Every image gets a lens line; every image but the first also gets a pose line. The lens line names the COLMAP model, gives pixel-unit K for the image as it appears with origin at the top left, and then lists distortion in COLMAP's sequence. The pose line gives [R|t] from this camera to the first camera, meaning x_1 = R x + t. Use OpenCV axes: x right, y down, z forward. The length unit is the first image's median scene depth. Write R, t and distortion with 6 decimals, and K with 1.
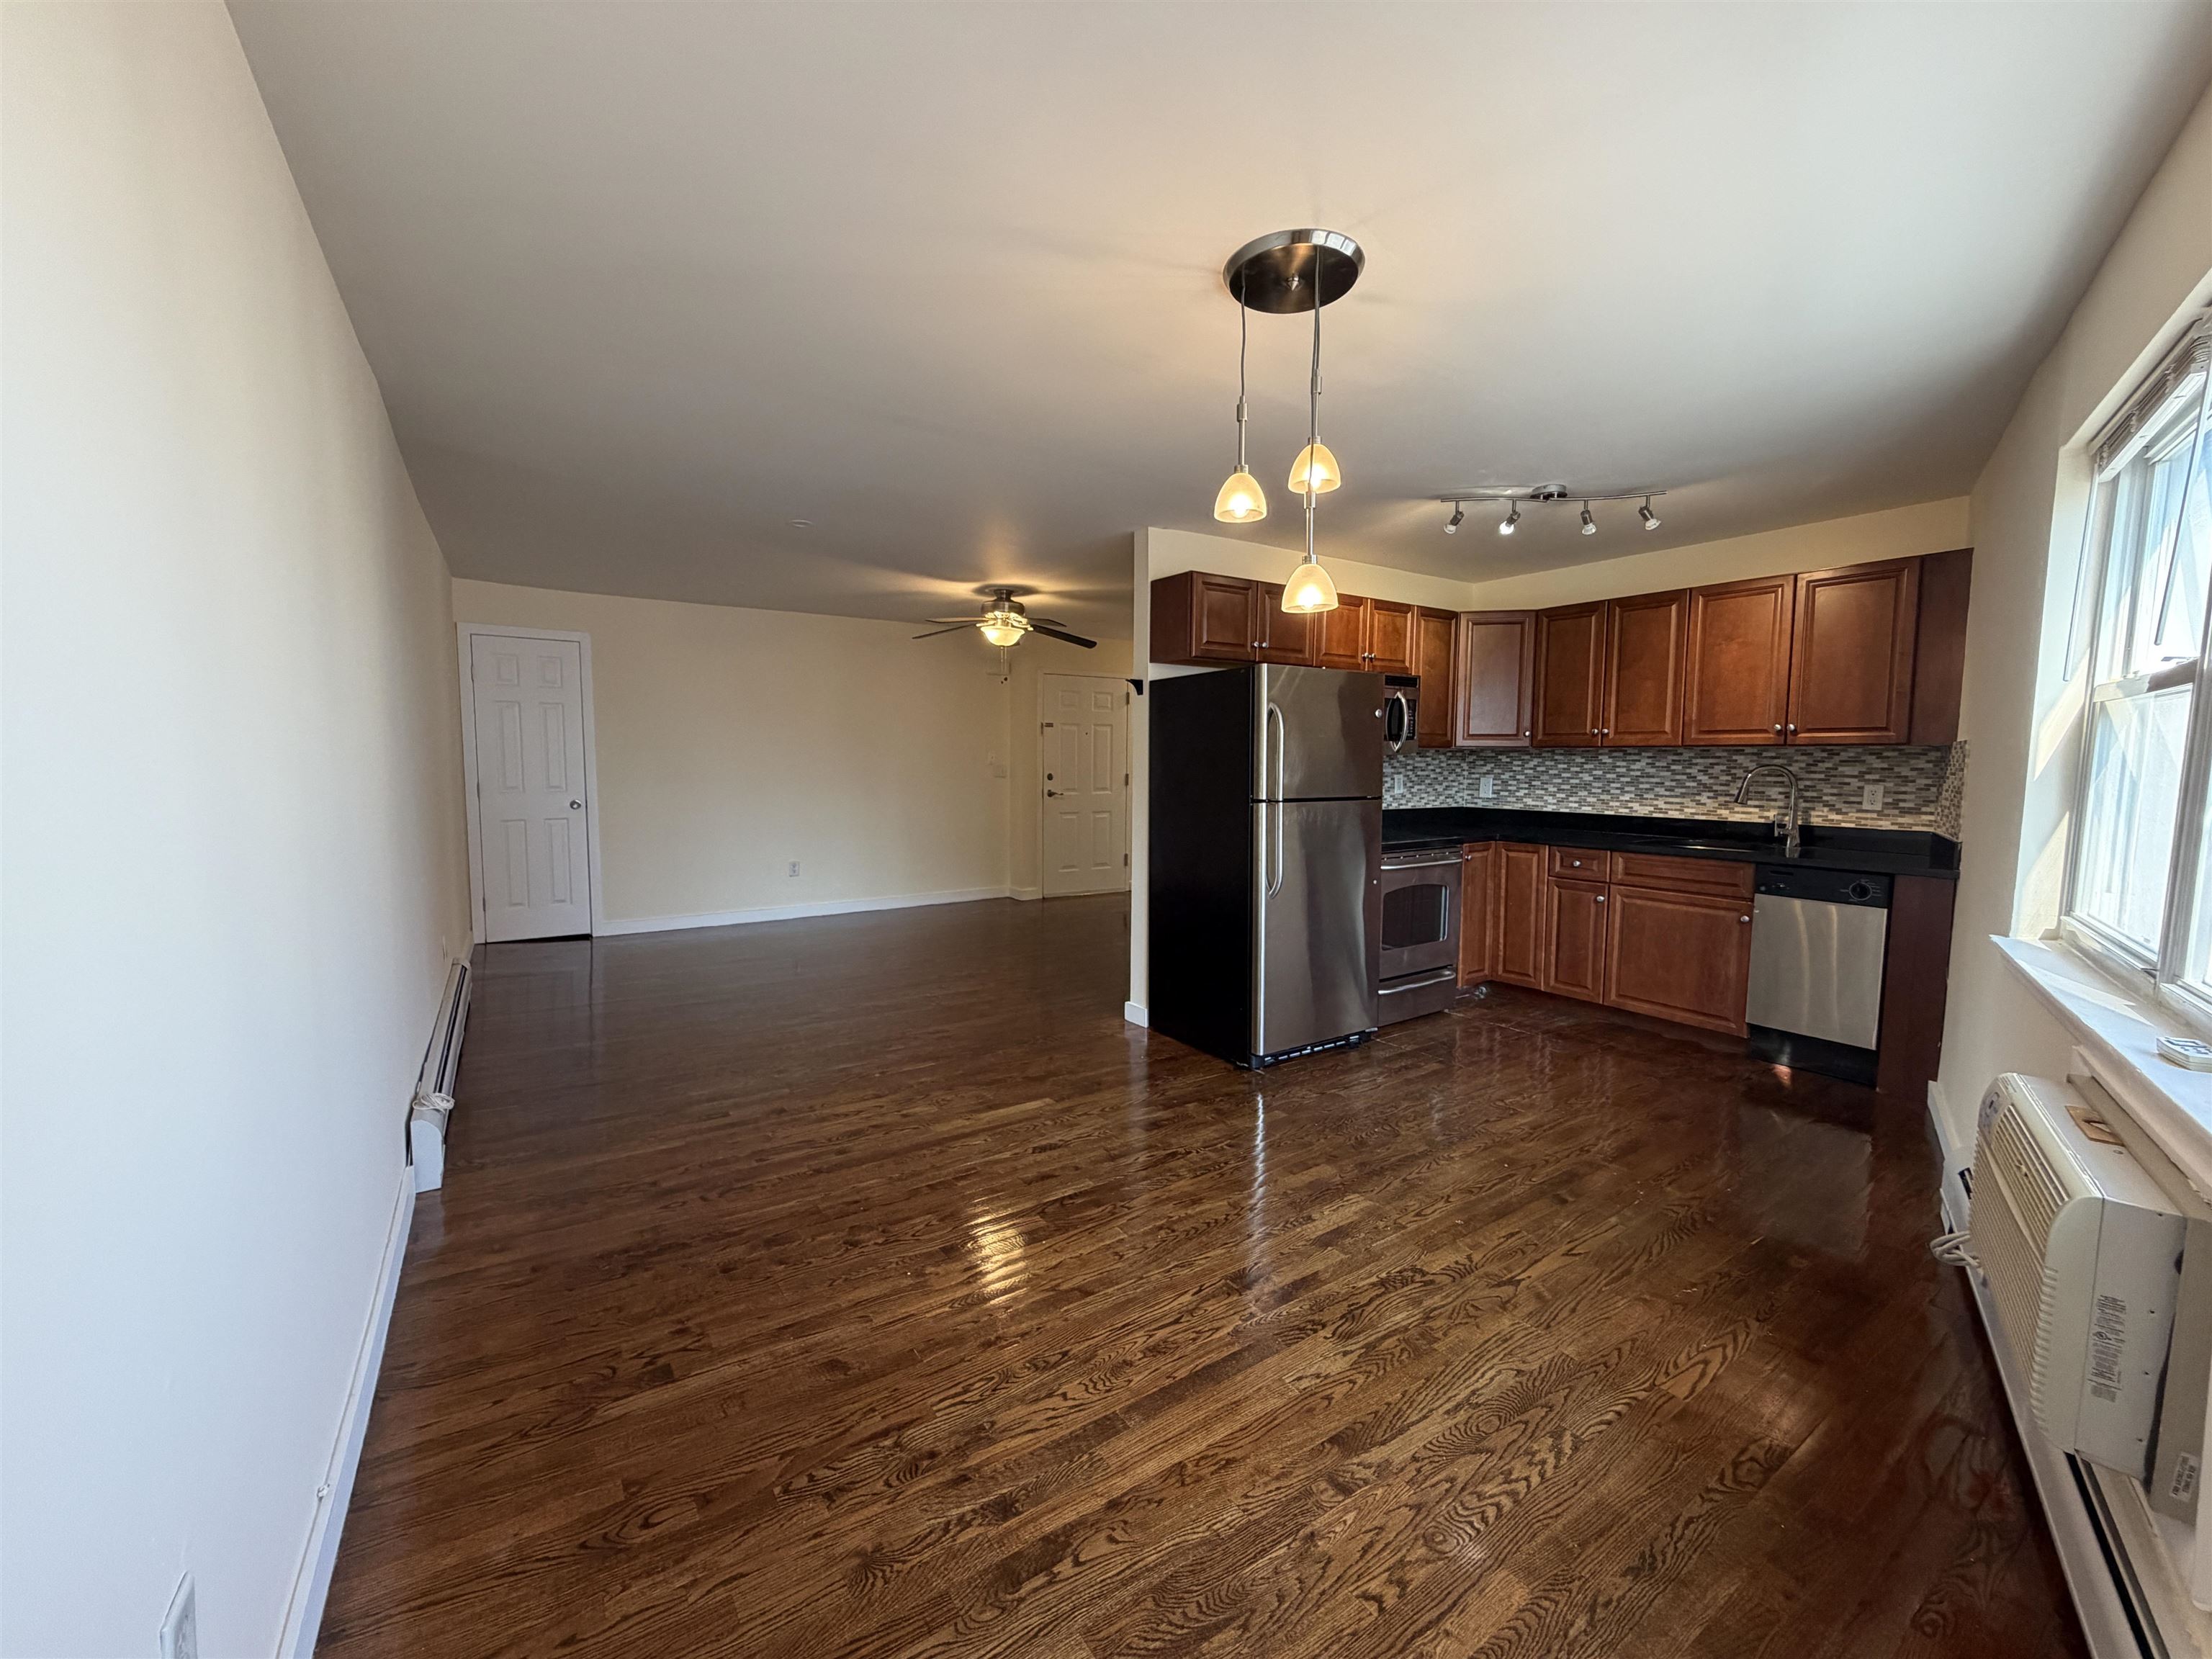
lens RADIAL K [[886.4, 0, 1103.3], [0, 886.4, 829.3], [0, 0, 1]] dist [-0.001619, 0.001026]
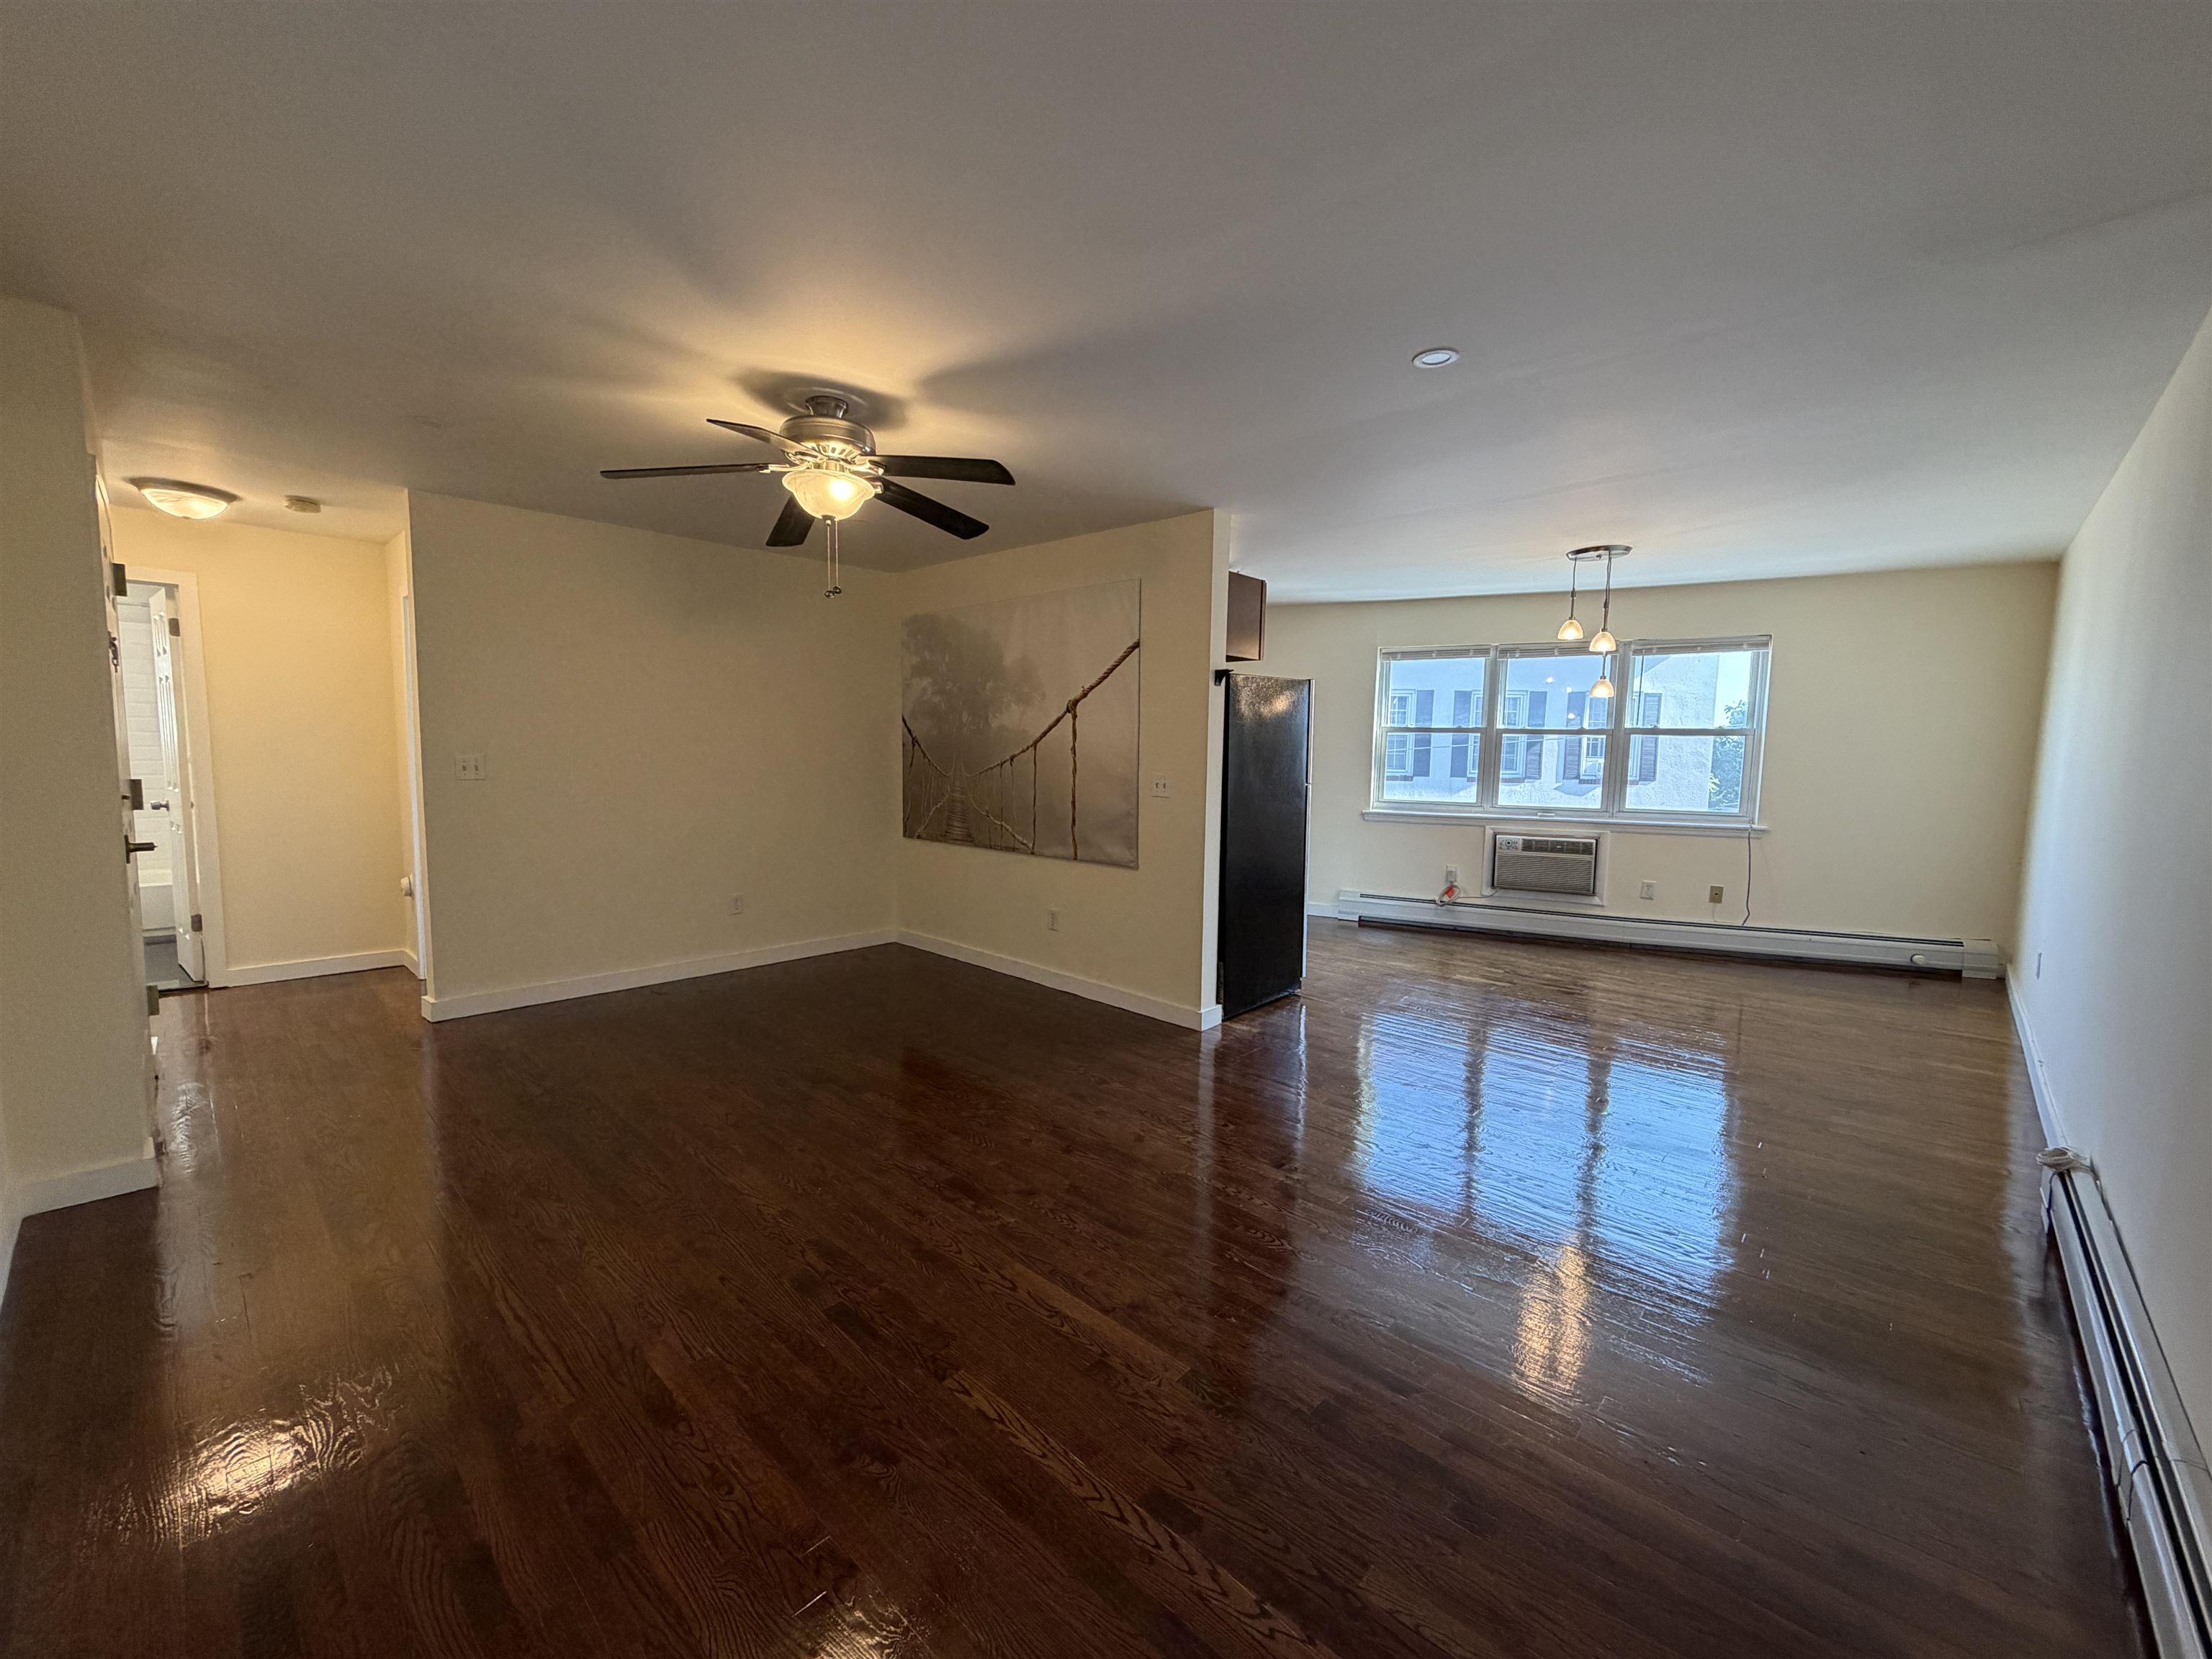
lens RADIAL K [[886.4, 0, 1100.2], [0, 886.4, 828.9], [0, 0, 1]] dist [-0.001619, 0.001026]
pose [[-0.227171, -0.103535, 0.968335, -0.917397], [0.062423, 0.990740, 0.120575, -0.128309], [-0.971852, 0.087838, -0.218605, 1.418847]]
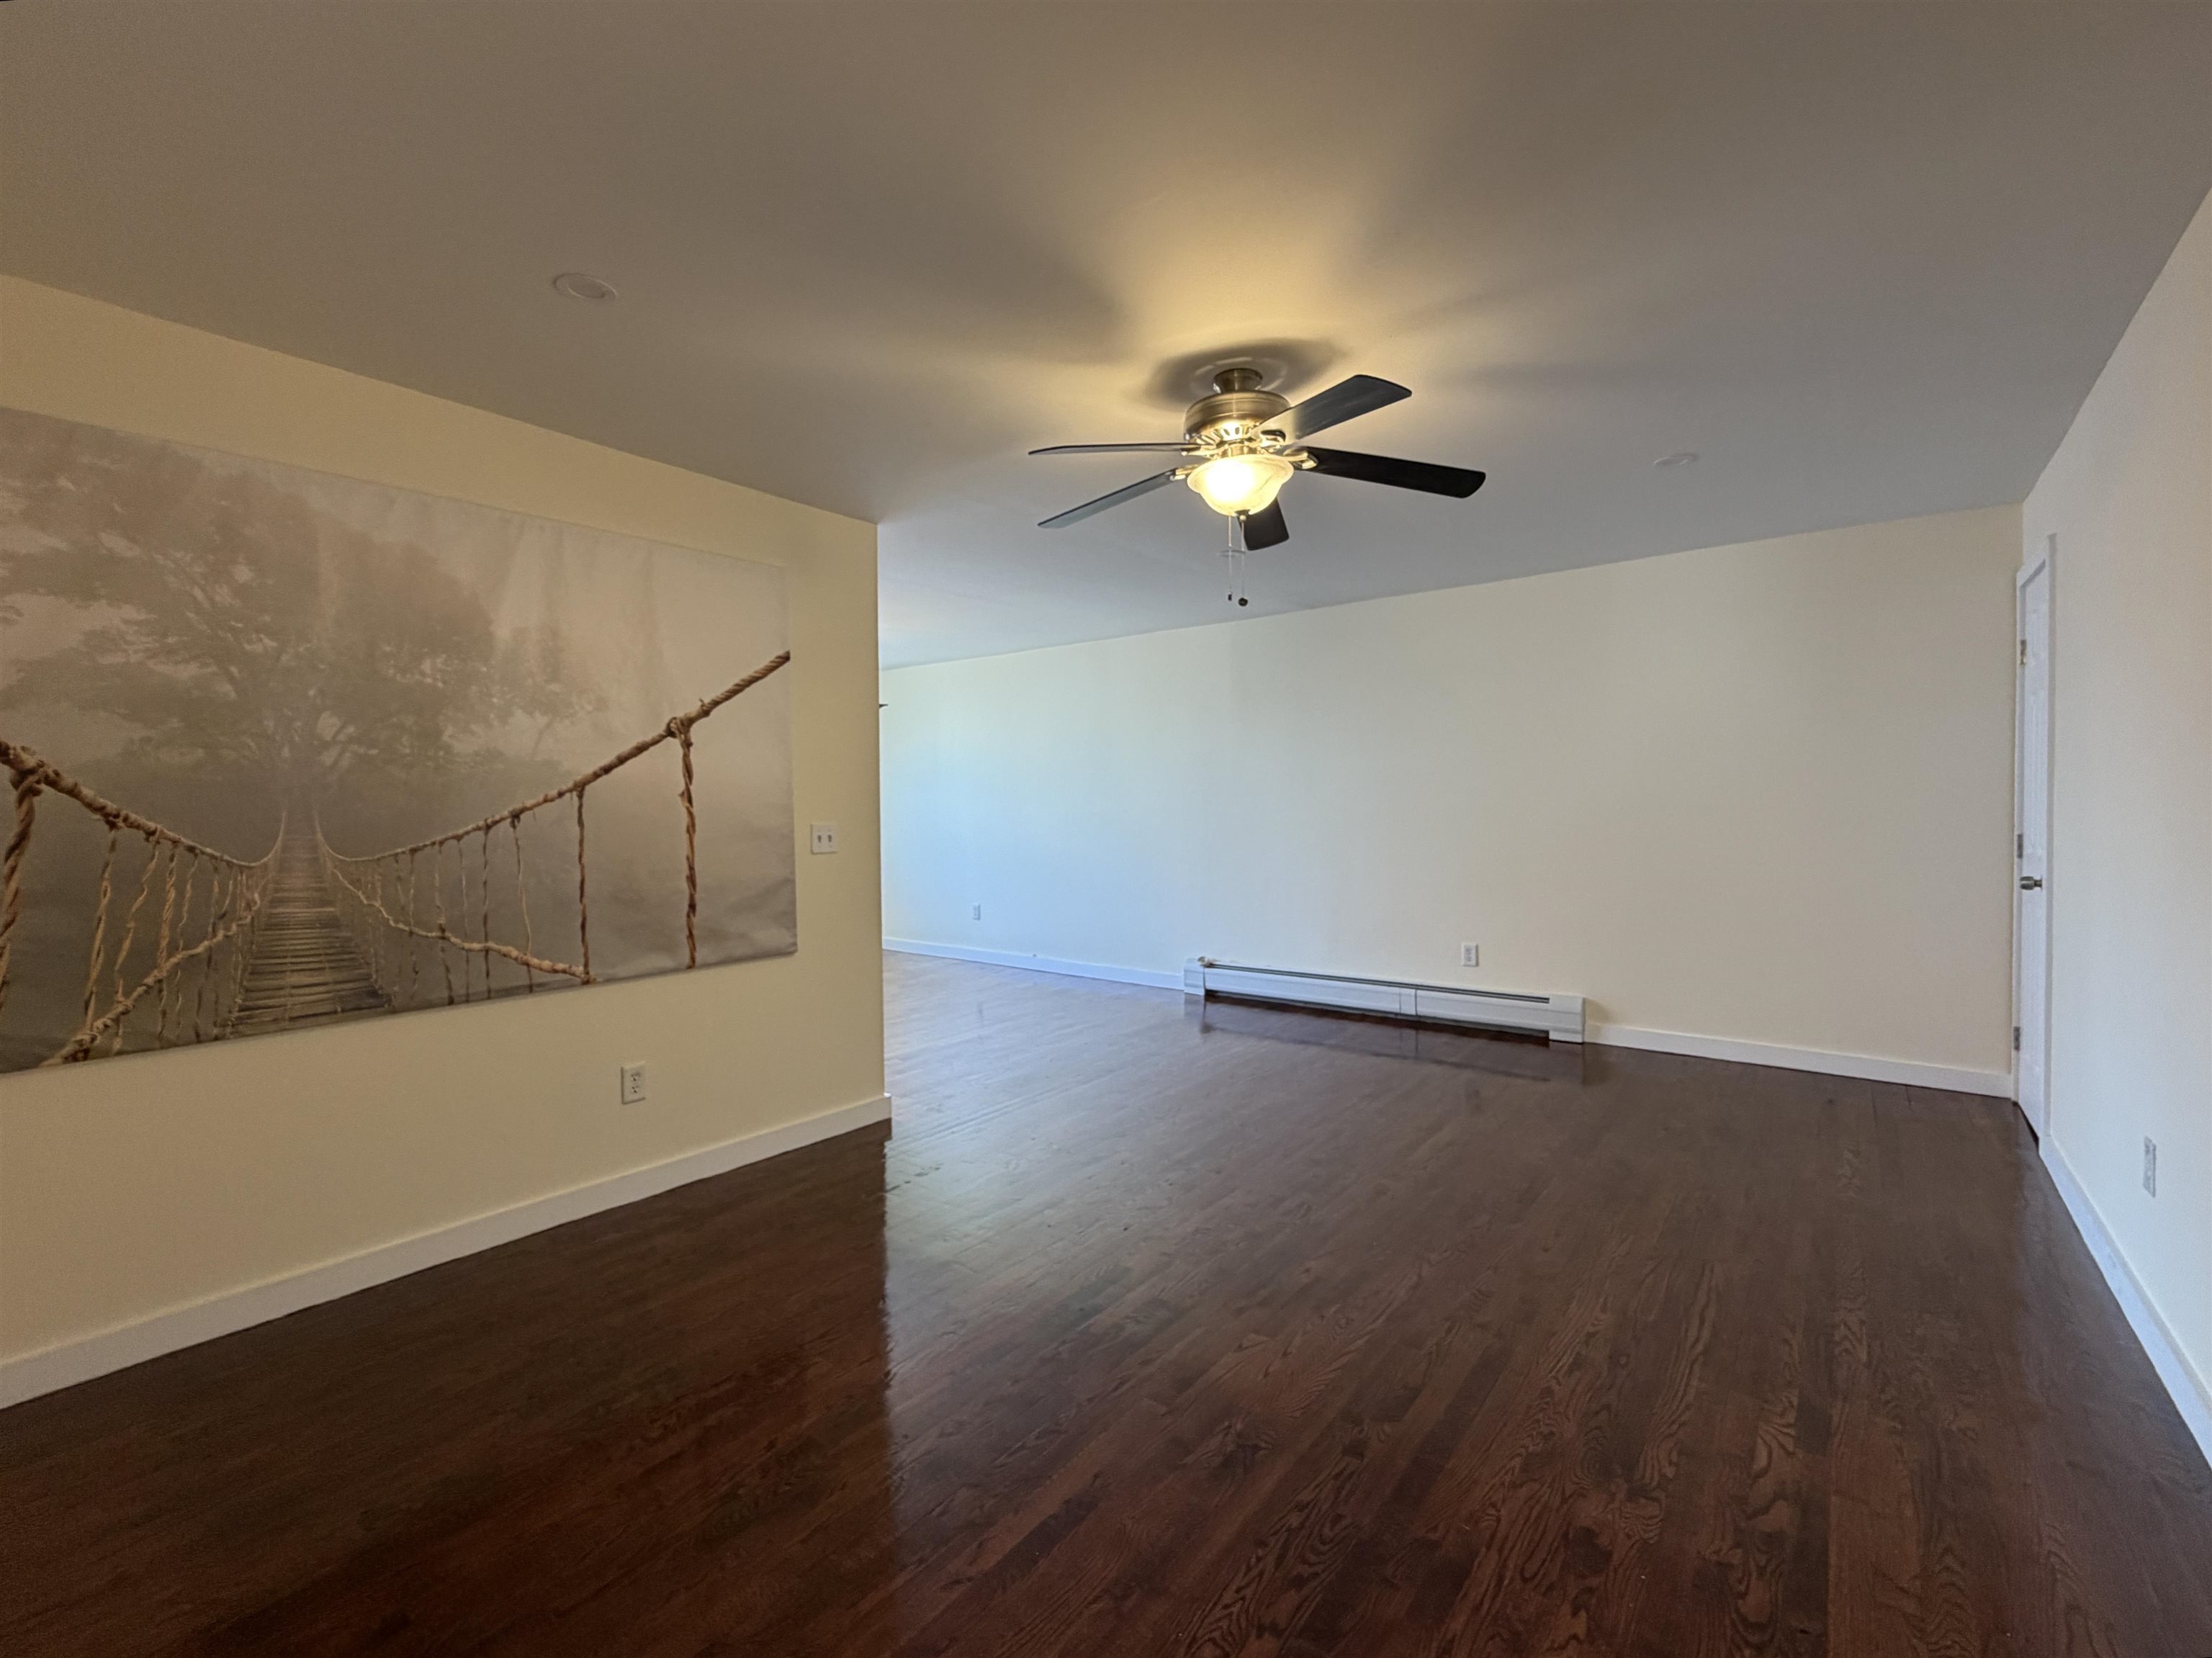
lens RADIAL K [[953.6, 0, 1107.6], [0, 953.6, 829.4], [0, 0, 1]] dist [-0.001769, -0.000055]
pose [[-0.947428, 0.008817, -0.319846, 0.122683], [-0.024539, 0.994674, 0.100106, -0.152969], [0.319026, 0.102692, -0.942166, 2.041561]]
